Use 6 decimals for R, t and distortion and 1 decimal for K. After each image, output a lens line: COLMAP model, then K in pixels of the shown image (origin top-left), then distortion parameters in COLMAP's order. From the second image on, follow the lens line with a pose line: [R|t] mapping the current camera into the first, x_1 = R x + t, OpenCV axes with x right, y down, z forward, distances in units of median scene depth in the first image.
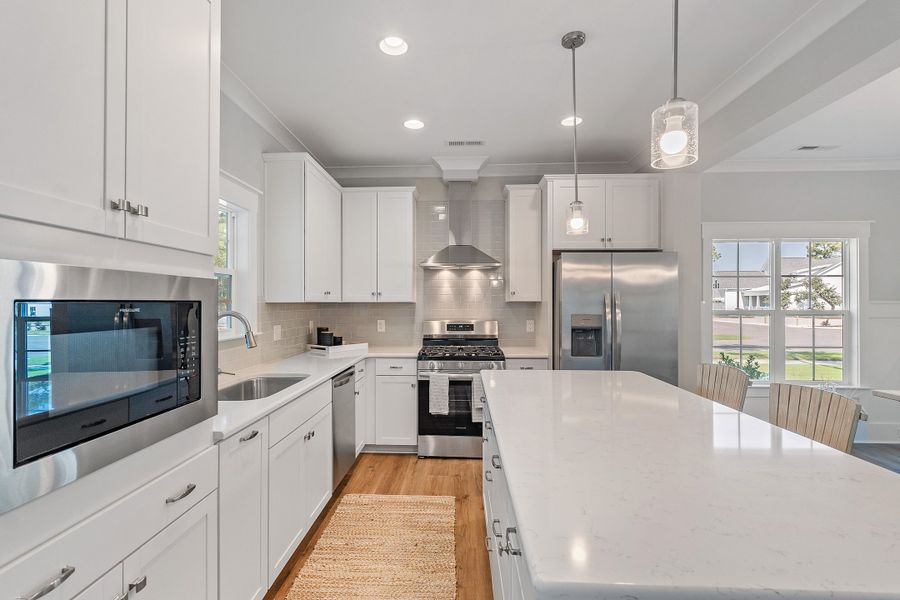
lens RADIAL K [[424.9, 0, 438.7], [0, 424.9, 301.3], [0, 0, 1]] dist [0.003373, -0.001342]
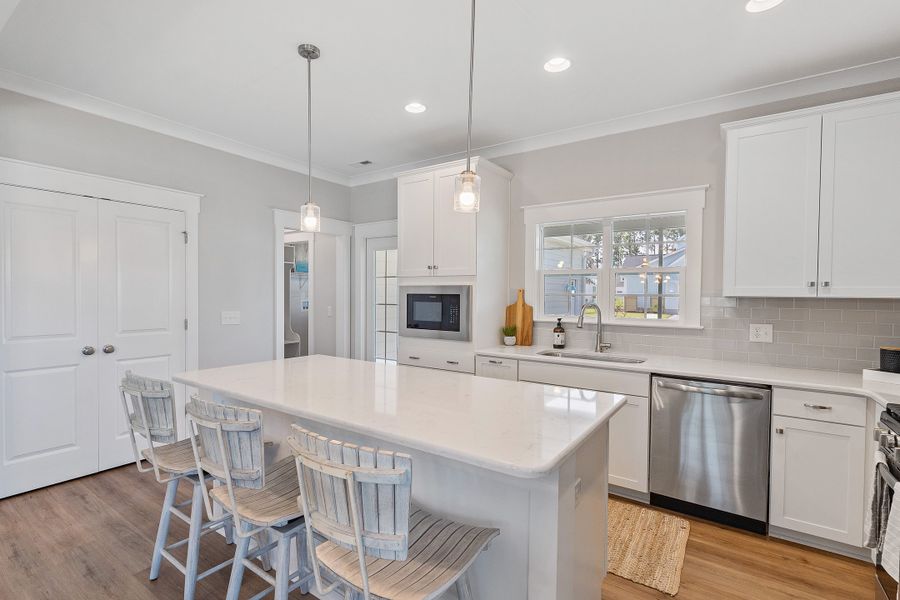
lens RADIAL K [[424.9, 0, 441.8], [0, 424.9, 301.5], [0, 0, 1]] dist [0.003373, -0.001342]
pose [[-0.532599, 0.015172, -0.846232, 0.624397], [-0.003594, 0.999790, 0.020188, -0.002990], [0.846360, 0.013793, -0.532433, 0.837763]]
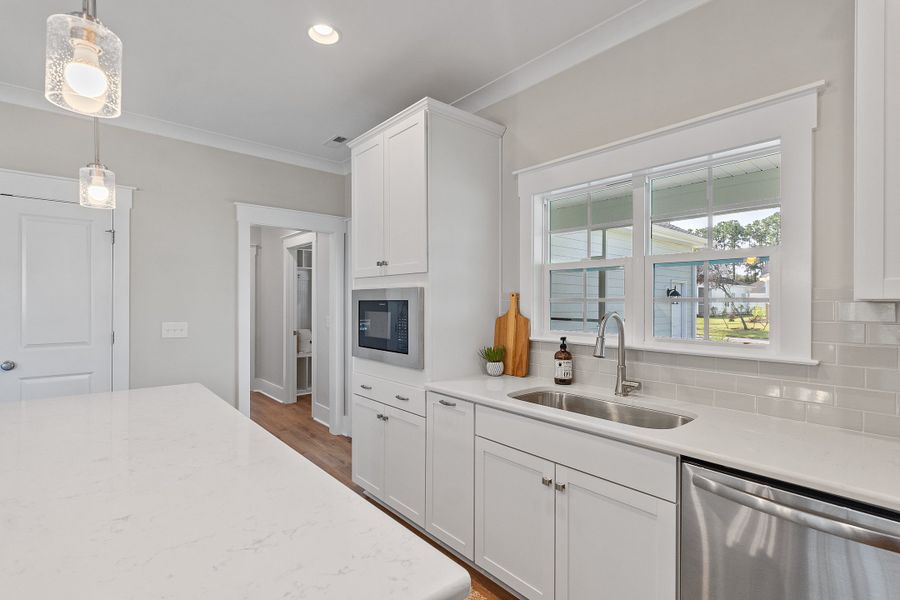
lens RADIAL K [[424.9, 0, 438.8], [0, 424.9, 299.9], [0, 0, 1]] dist [0.003373, -0.001342]
pose [[-0.729937, -0.000018, -0.683514, 0.211960], [0.001919, 0.999996, -0.002076, 0.000423], [0.683511, -0.002827, -0.729934, 0.878995]]
